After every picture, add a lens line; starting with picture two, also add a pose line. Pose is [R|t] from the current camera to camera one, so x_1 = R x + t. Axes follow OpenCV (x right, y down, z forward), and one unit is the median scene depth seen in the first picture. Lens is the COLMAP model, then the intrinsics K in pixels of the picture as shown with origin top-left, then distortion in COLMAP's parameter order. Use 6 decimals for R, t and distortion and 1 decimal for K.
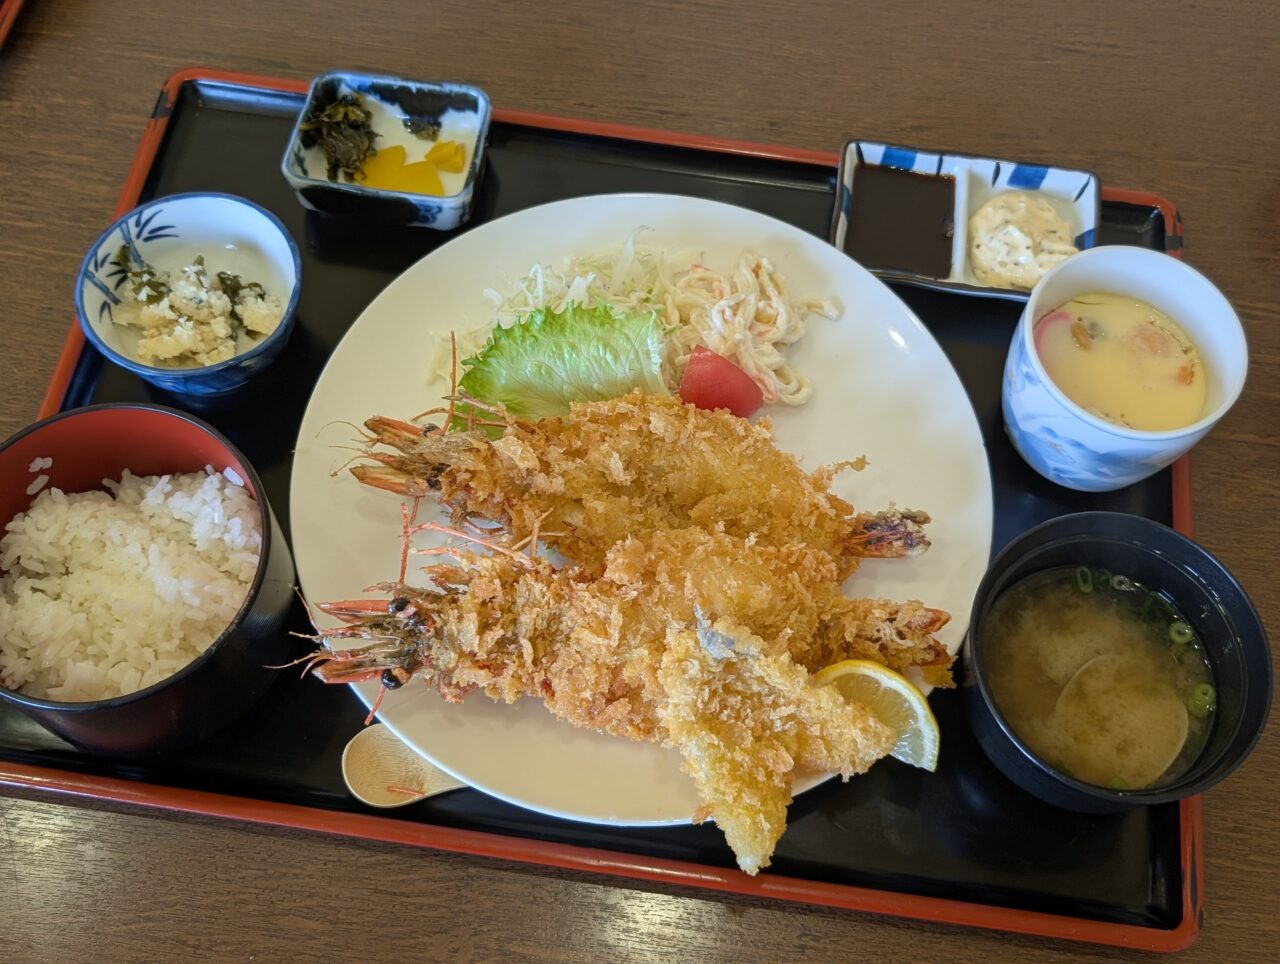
lens RADIAL K [[888.8, 0, 648.6], [0, 888.8, 495.7], [0, 0, 1]] dist [0.039348, 0.001231]
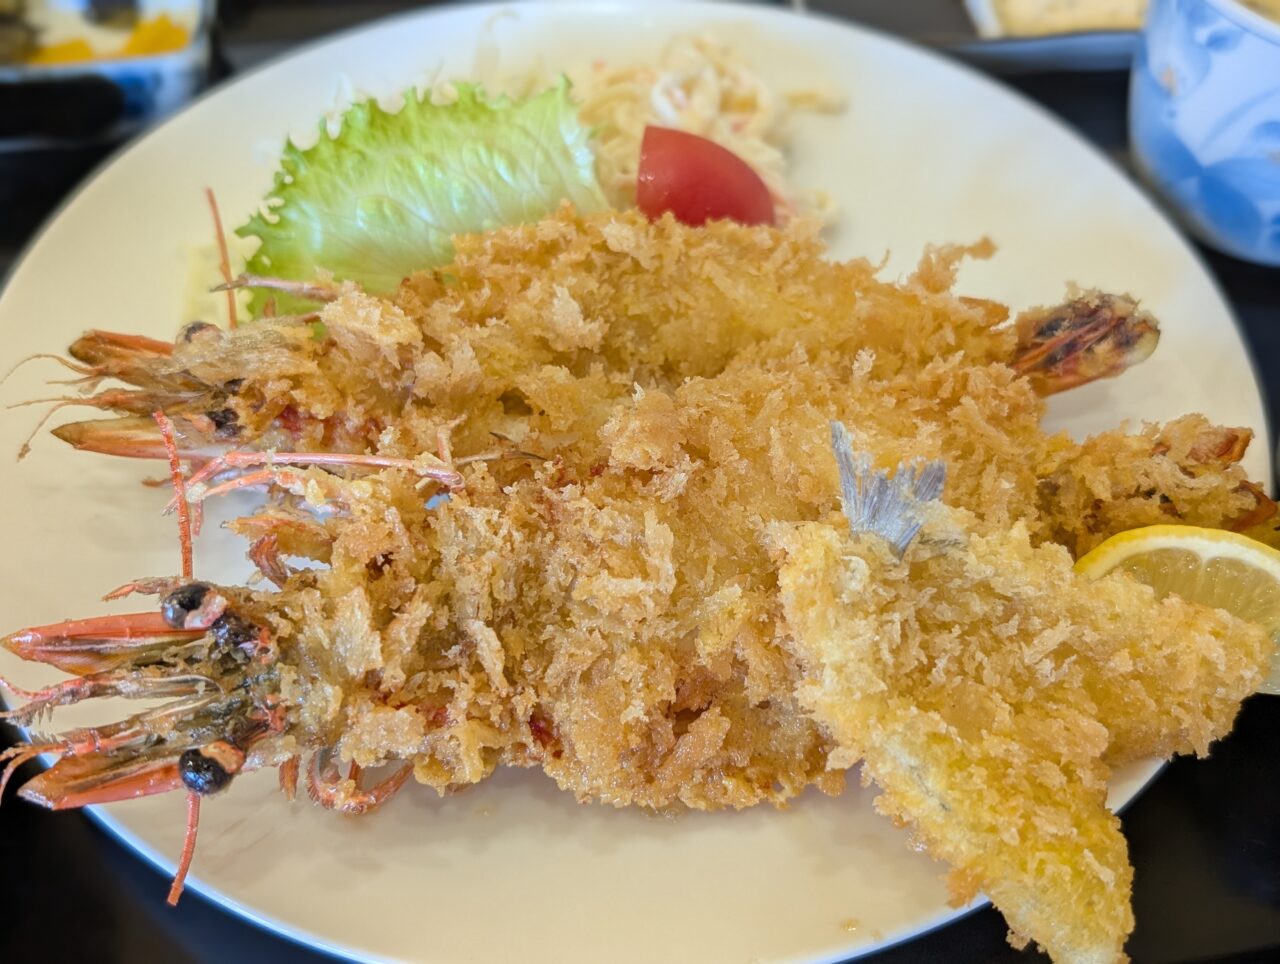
lens RADIAL K [[1206.8, 0, 633.1], [0, 1206.8, 480.3], [0, 0, 1]] dist [-0.013026, 0.000000]
pose [[0.969017, -0.224803, 0.102320, -0.105400], [0.237291, 0.962282, -0.133066, 0.186413], [-0.068547, 0.153222, 0.985811, 0.358224]]
